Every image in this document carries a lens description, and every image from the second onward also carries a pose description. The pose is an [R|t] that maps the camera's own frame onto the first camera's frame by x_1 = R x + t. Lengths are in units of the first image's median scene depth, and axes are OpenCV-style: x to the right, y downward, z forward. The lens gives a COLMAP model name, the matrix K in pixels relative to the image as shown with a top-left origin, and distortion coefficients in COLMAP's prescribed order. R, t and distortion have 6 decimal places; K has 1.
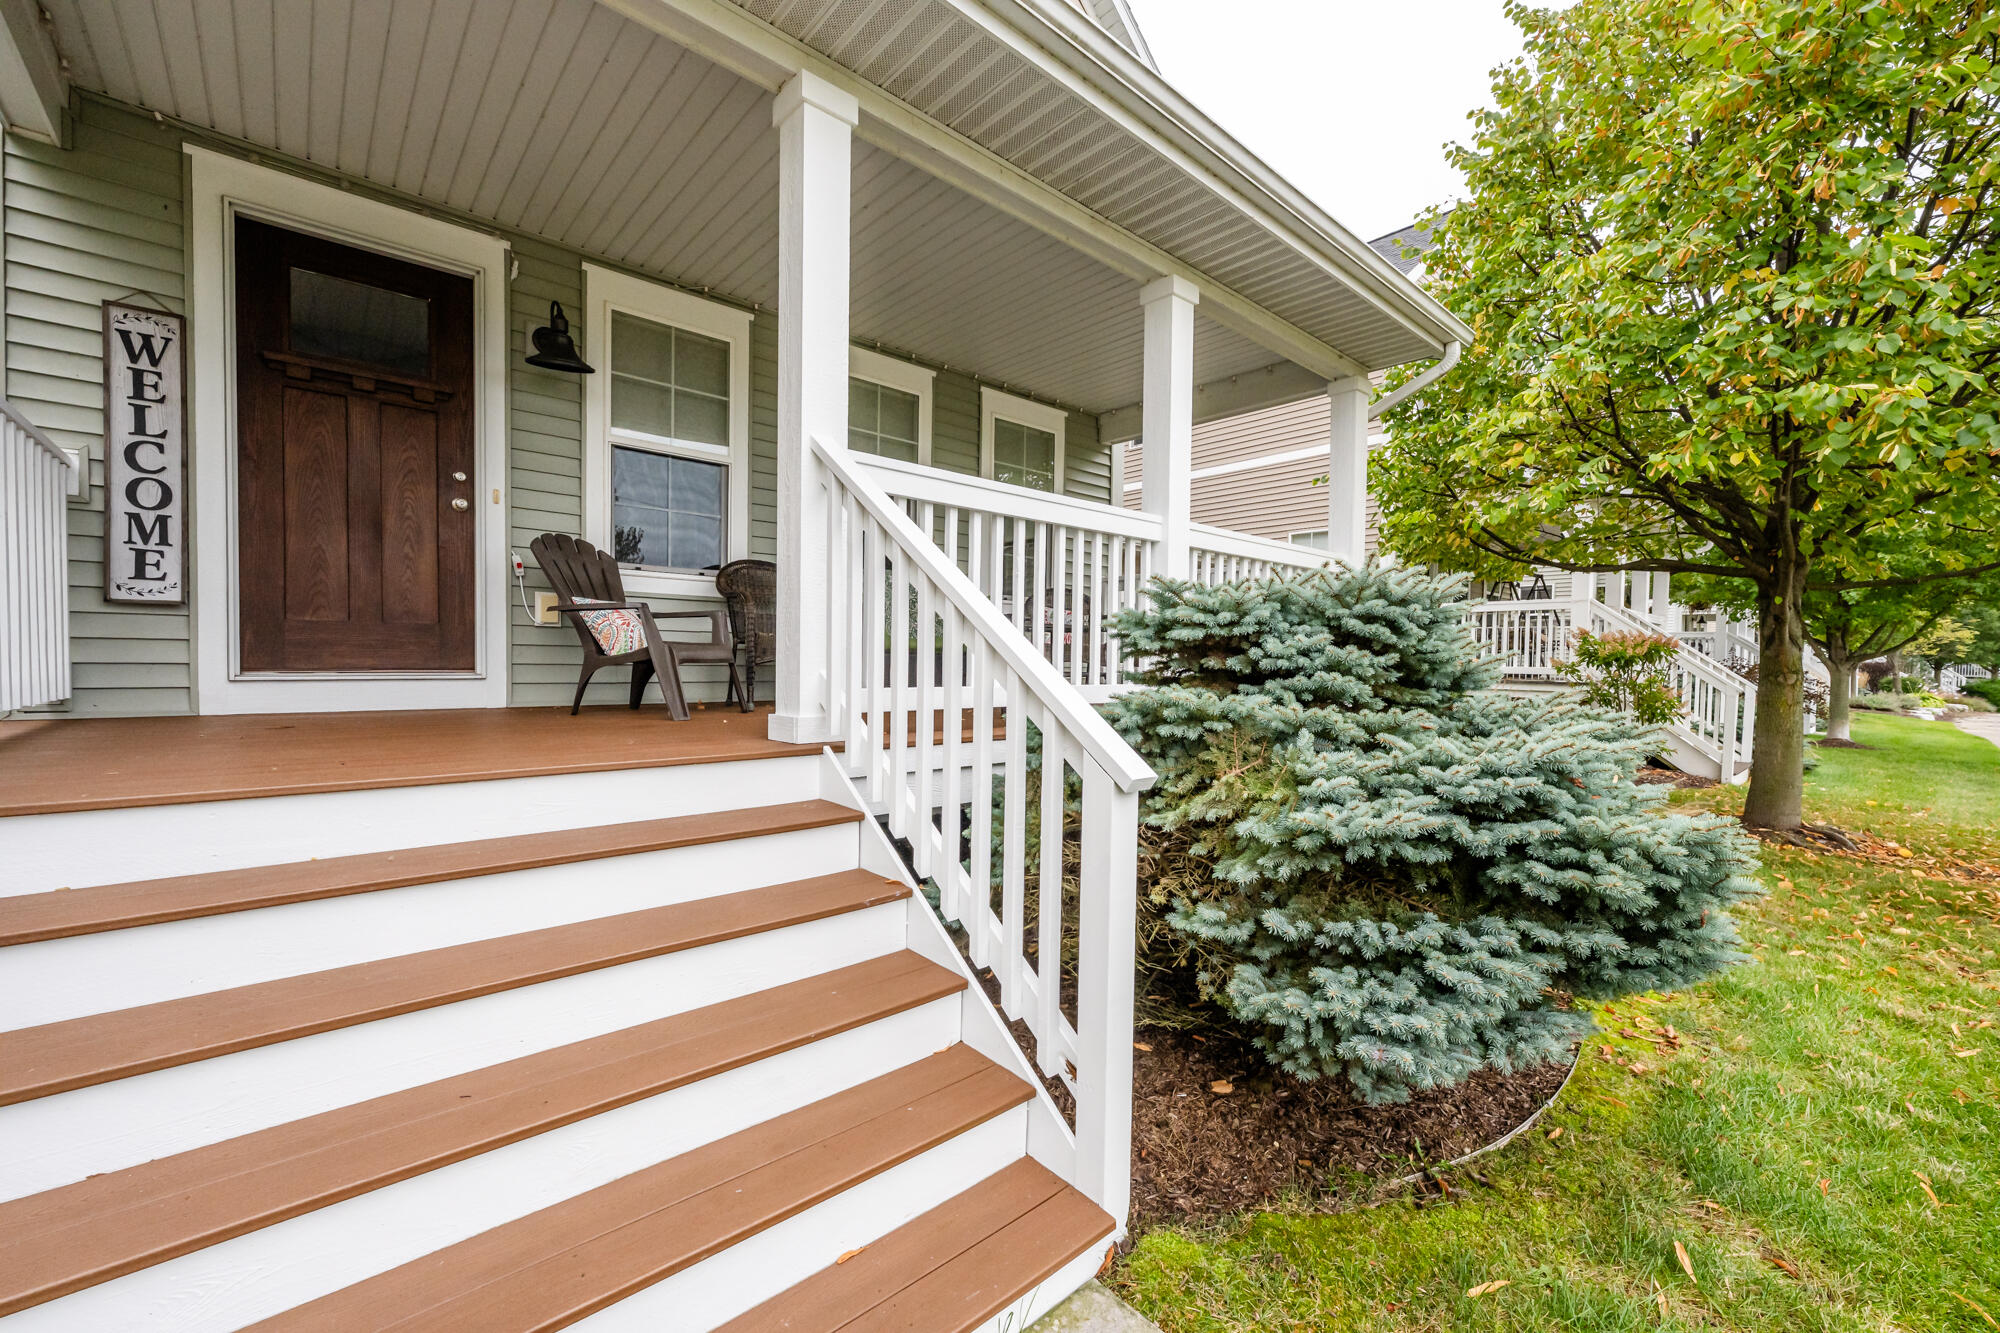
lens RADIAL K [[813.0, 0, 984.3], [0, 813.0, 682.4], [0, 0, 1]] dist [-0.009380, 0.000568]
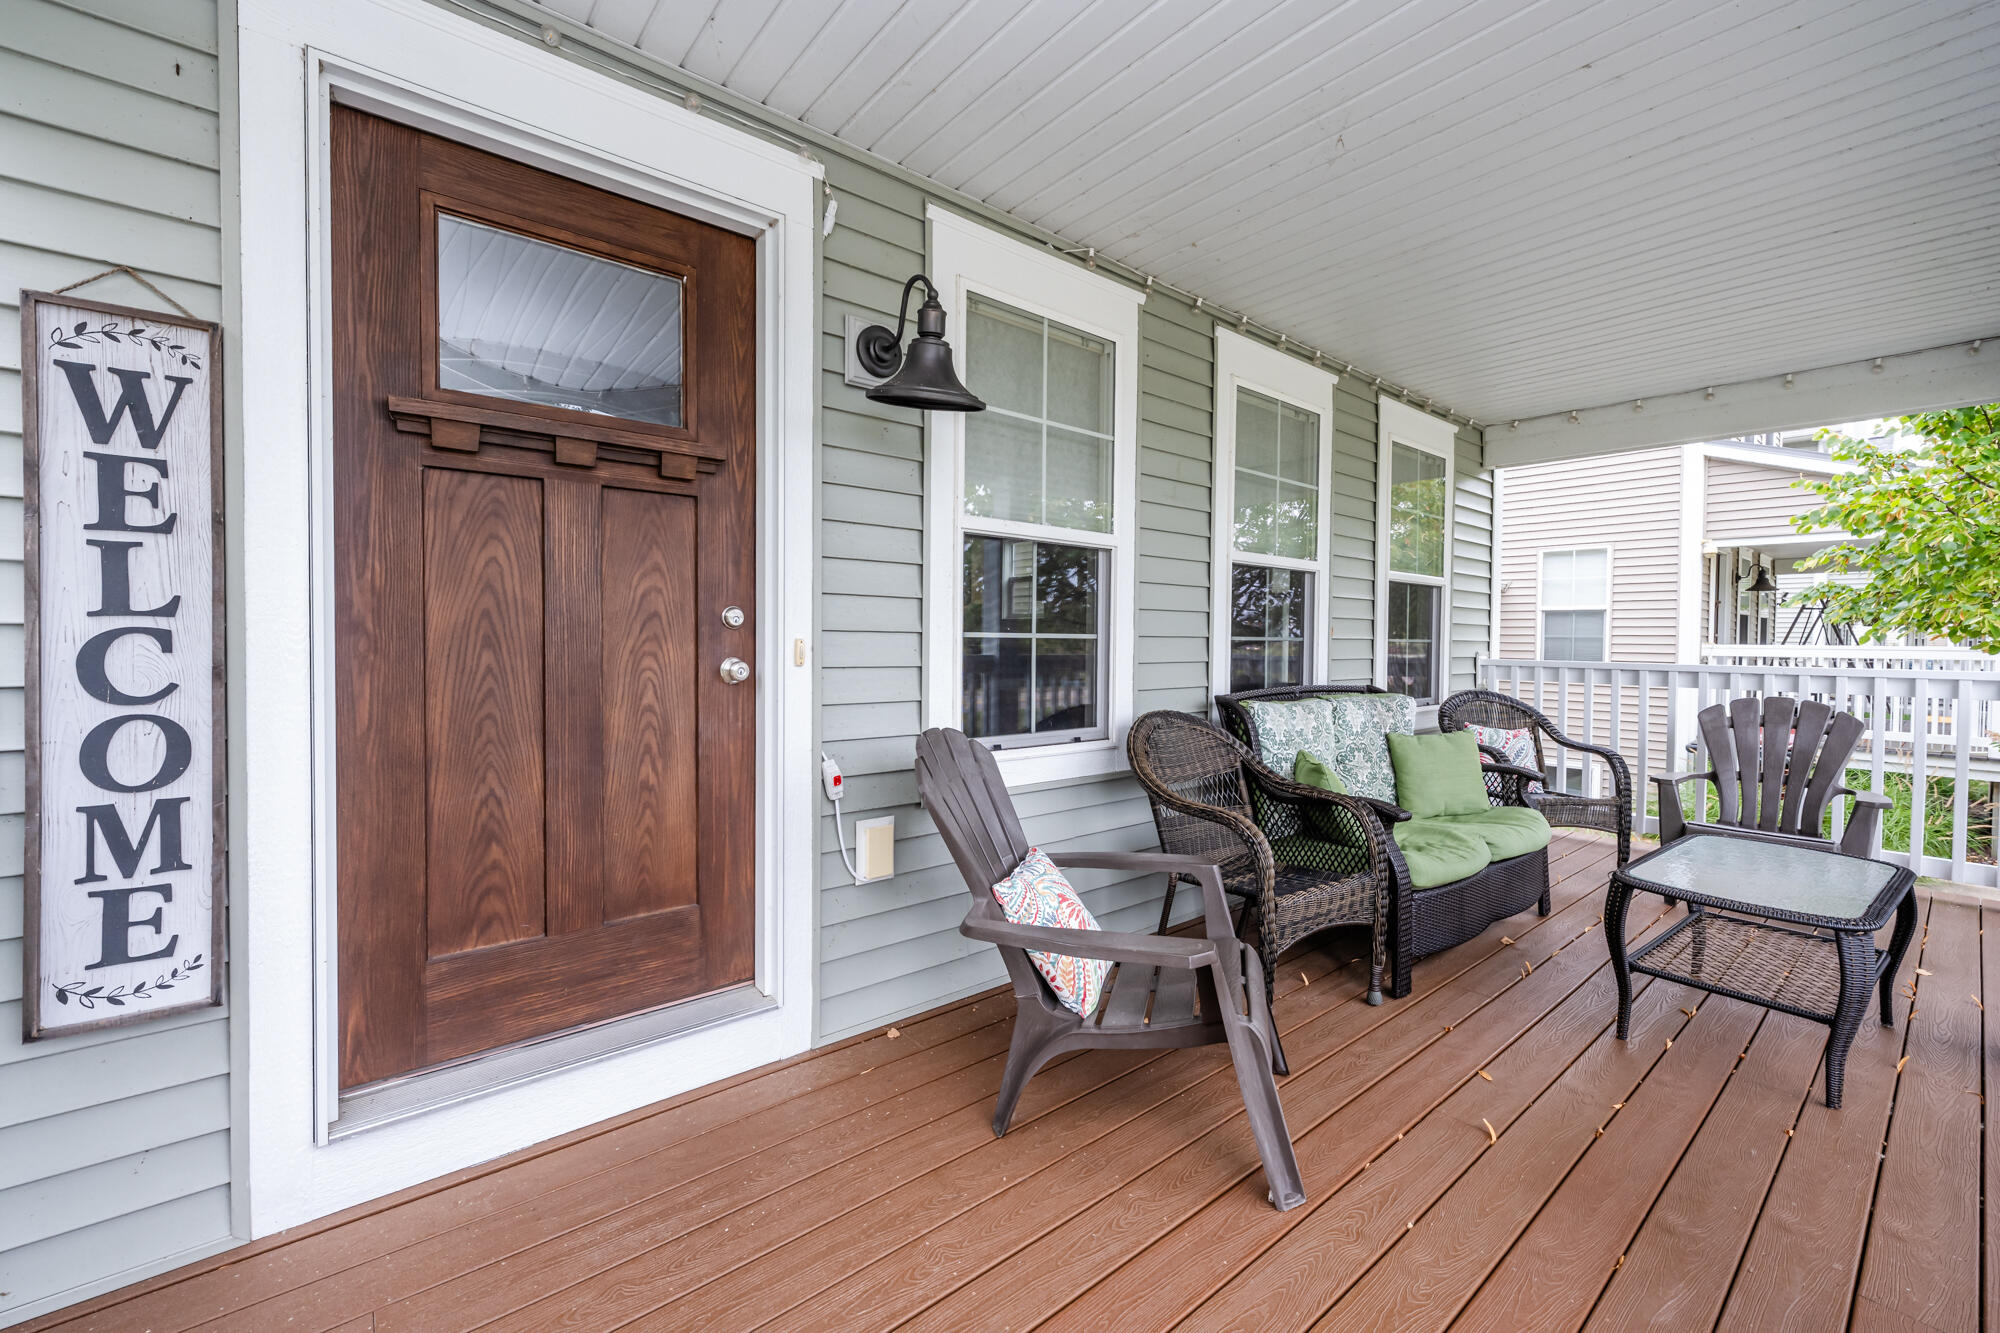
lens RADIAL K [[813.0, 0, 958.1], [0, 813.0, 654.7], [0, 0, 1]] dist [-0.009380, 0.000568]
pose [[0.997949, -0.011044, -0.063049, -0.548181], [0.009822, 0.999758, -0.019670, -0.253719], [0.063251, 0.019011, 0.997817, 0.569714]]
